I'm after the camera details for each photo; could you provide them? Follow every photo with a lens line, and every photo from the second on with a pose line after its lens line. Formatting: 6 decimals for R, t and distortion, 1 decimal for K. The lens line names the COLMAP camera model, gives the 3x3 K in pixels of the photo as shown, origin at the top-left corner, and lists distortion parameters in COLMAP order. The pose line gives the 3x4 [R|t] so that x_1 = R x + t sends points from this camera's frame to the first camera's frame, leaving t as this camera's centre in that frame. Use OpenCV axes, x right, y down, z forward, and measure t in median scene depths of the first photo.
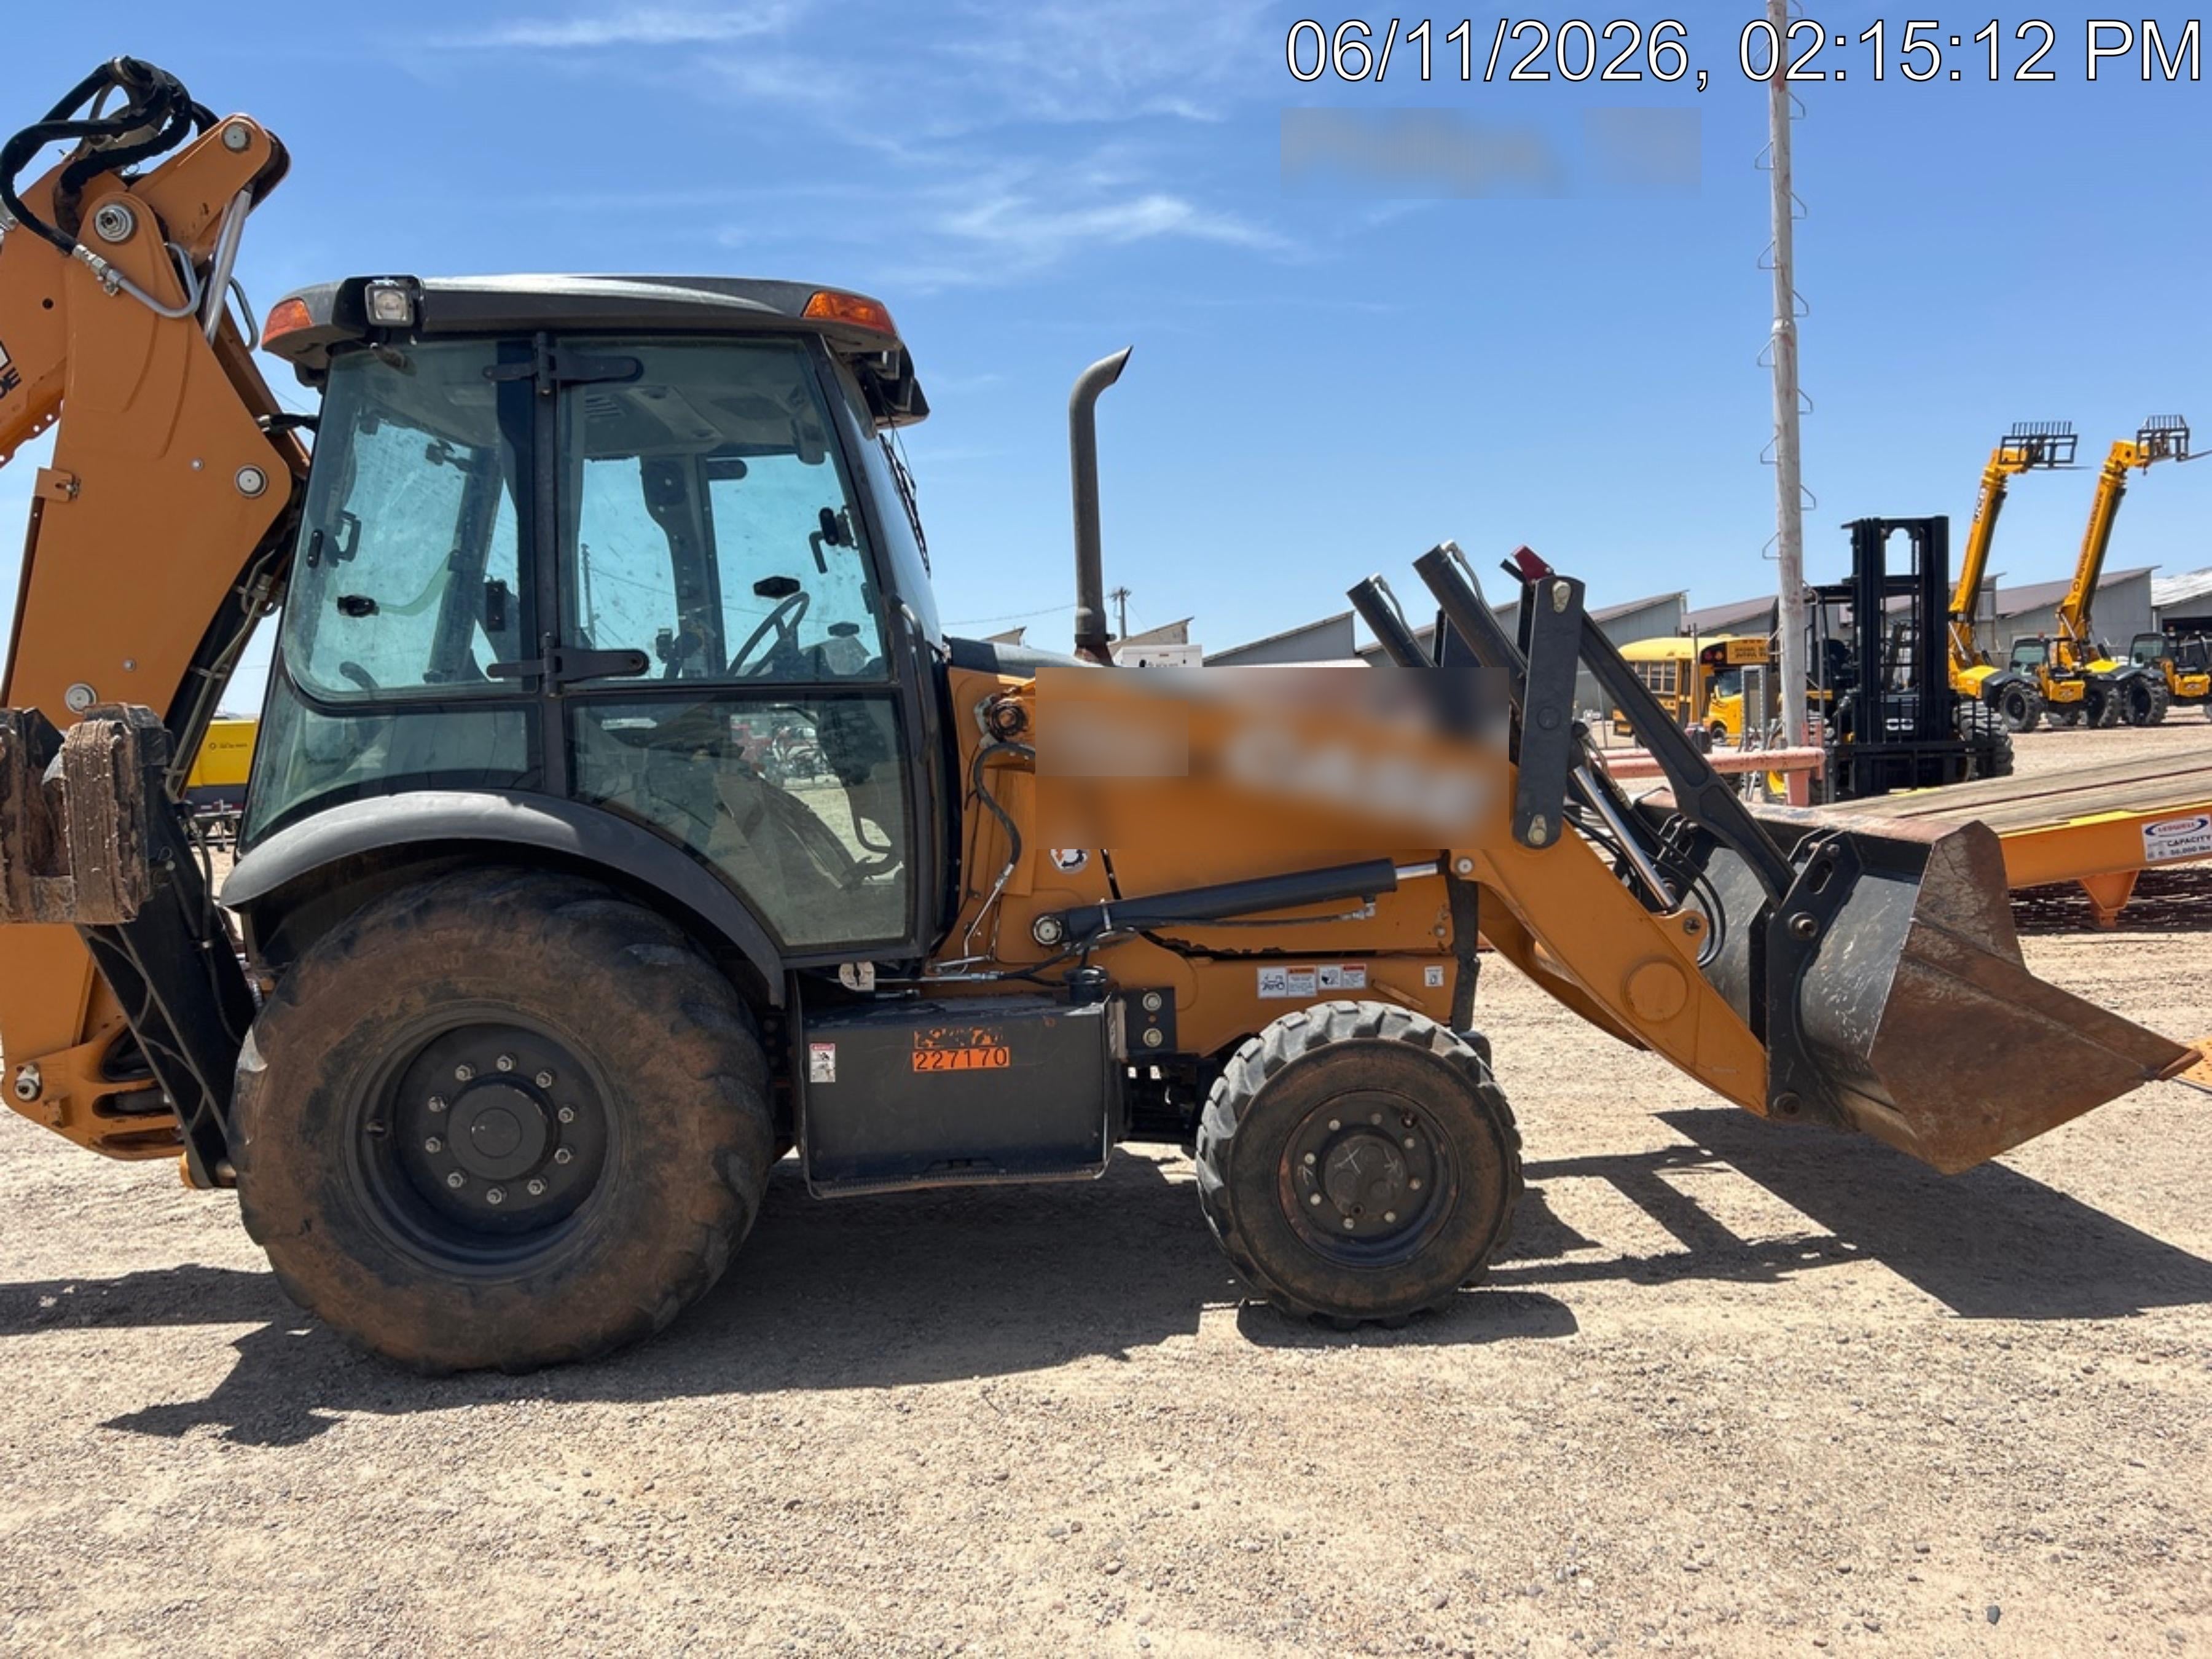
lens RADIAL K [[1740.4, 0, 1079.0], [0, 1740.4, 846.3], [0, 0, 1]] dist [0.008311, 0.002505]
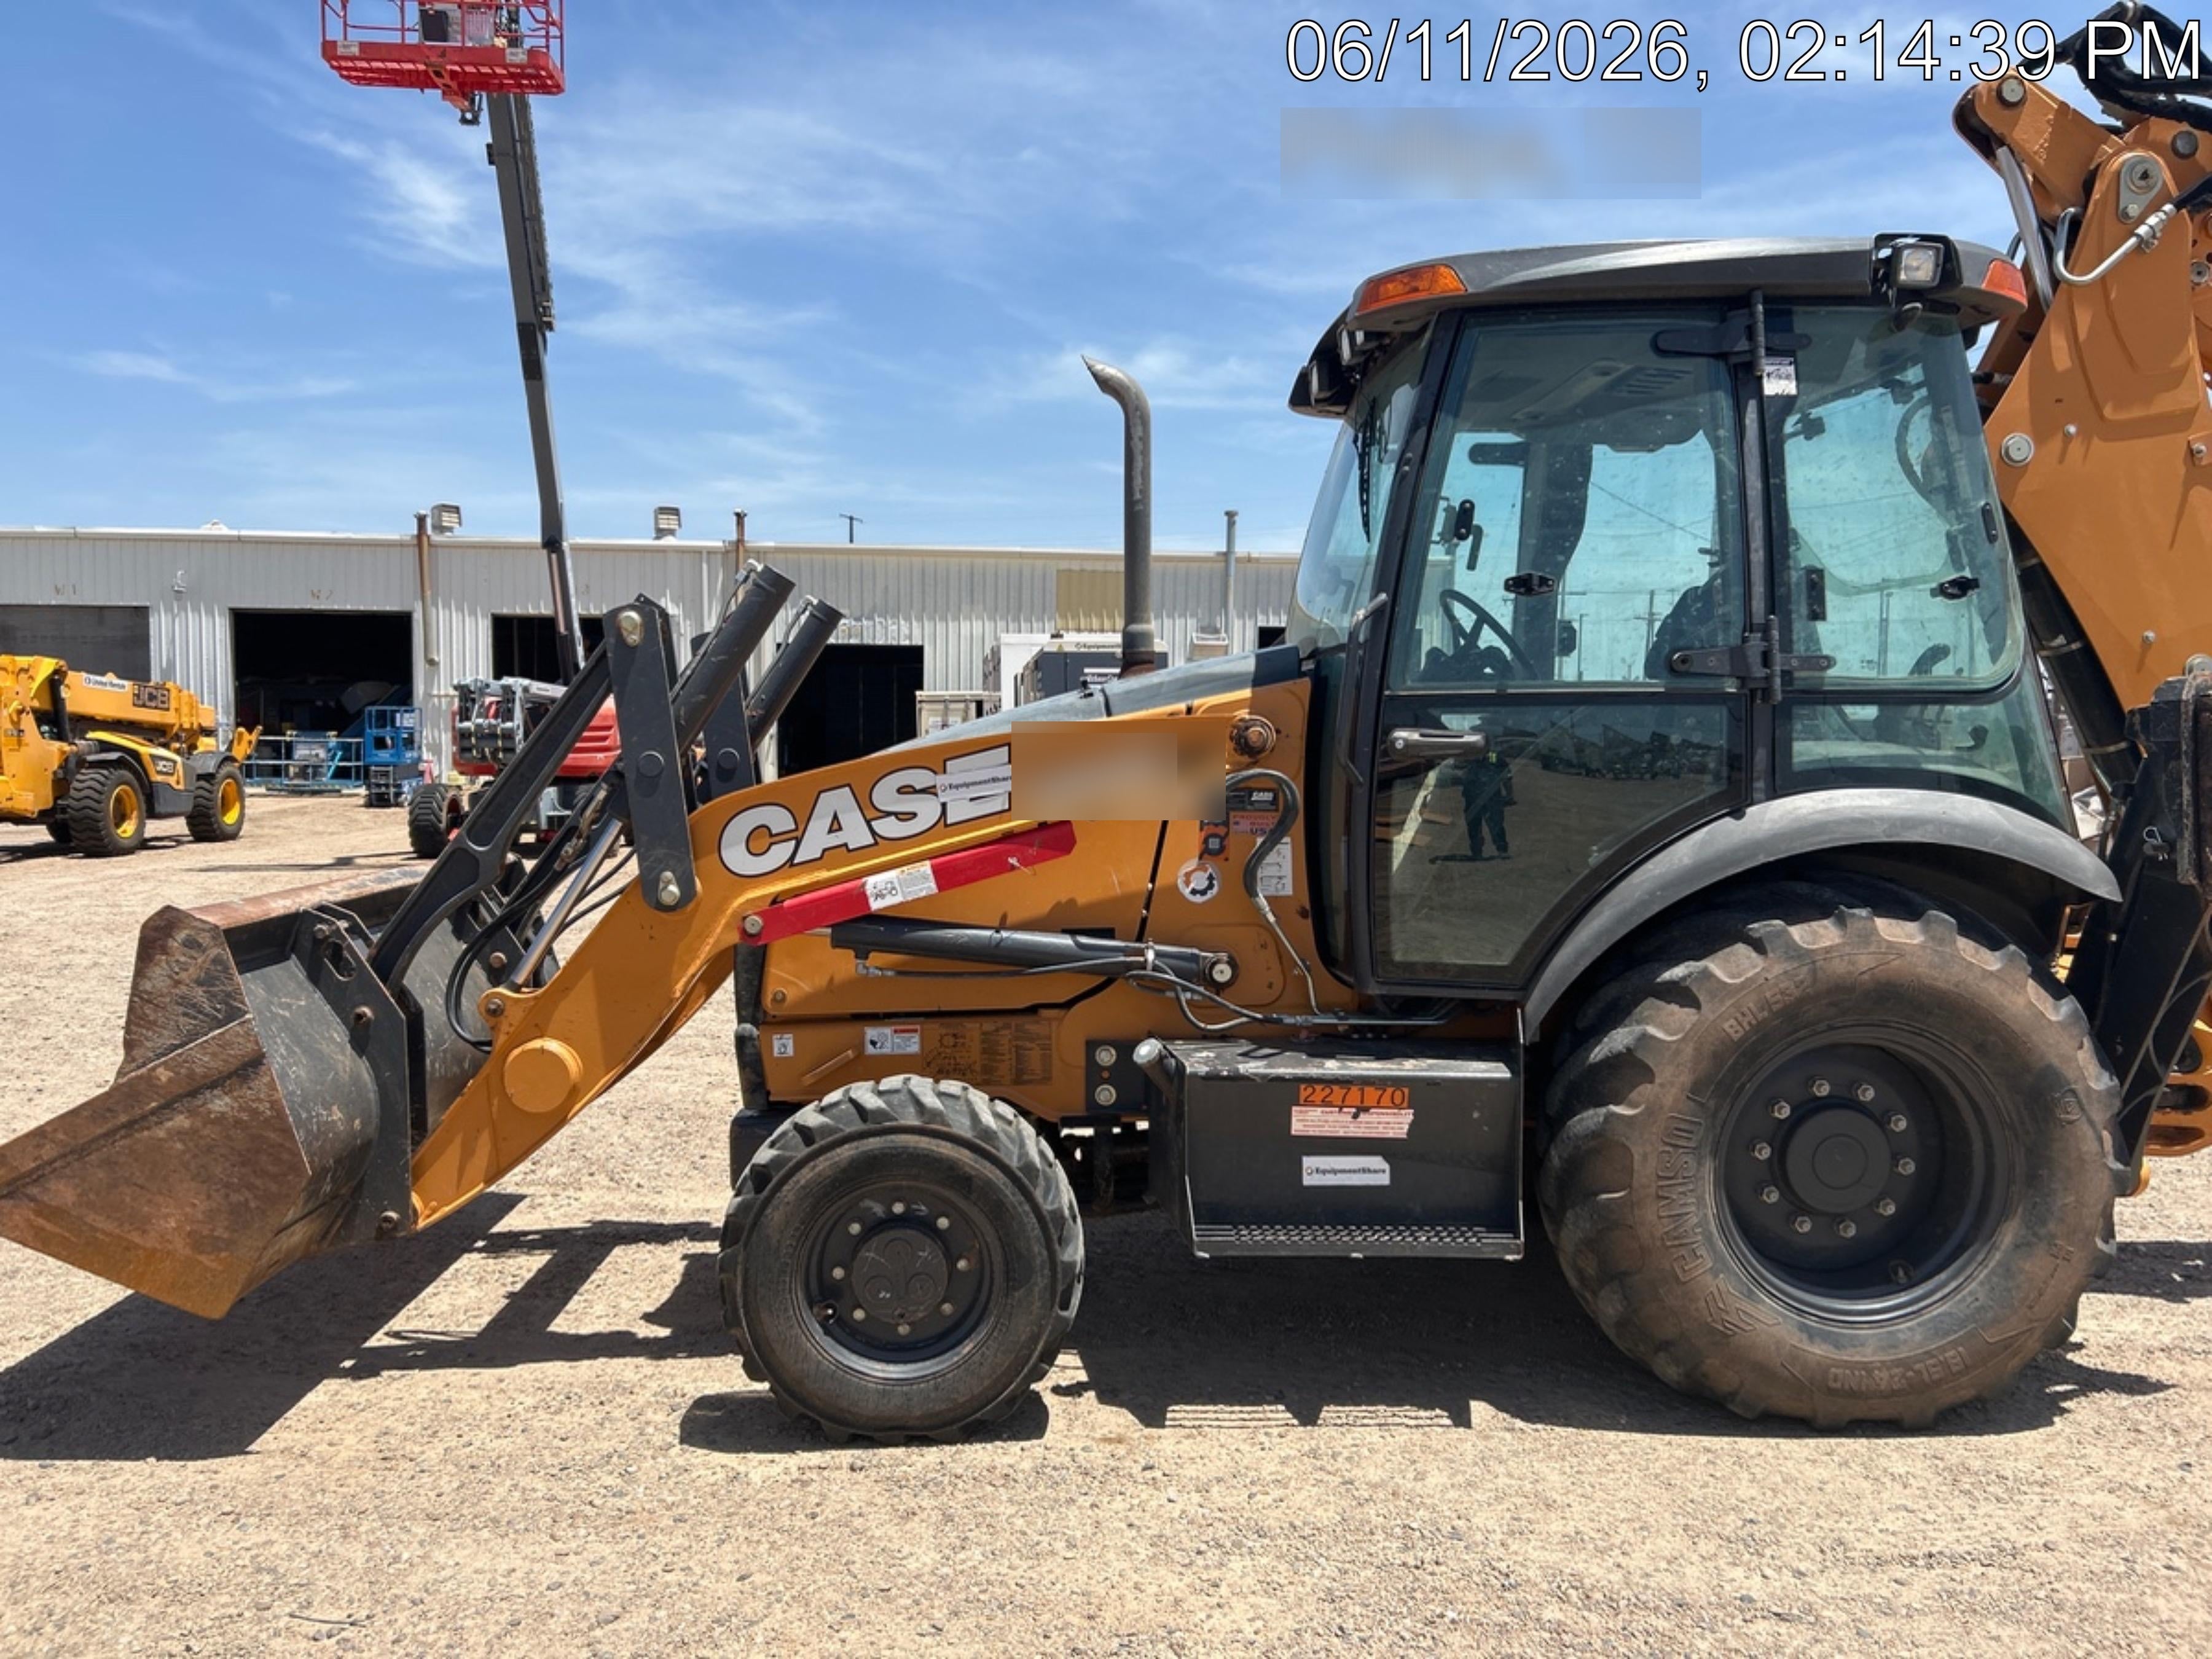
lens RADIAL K [[1740.4, 0, 1079.0], [0, 1740.4, 846.3], [0, 0, 1]] dist [0.008311, 0.002505]
pose [[-0.998925, 0.046319, 0.001792, 0.040835], [0.046133, 0.989649, 0.135892, -0.133293], [0.004521, 0.135829, -0.990722, 1.785700]]
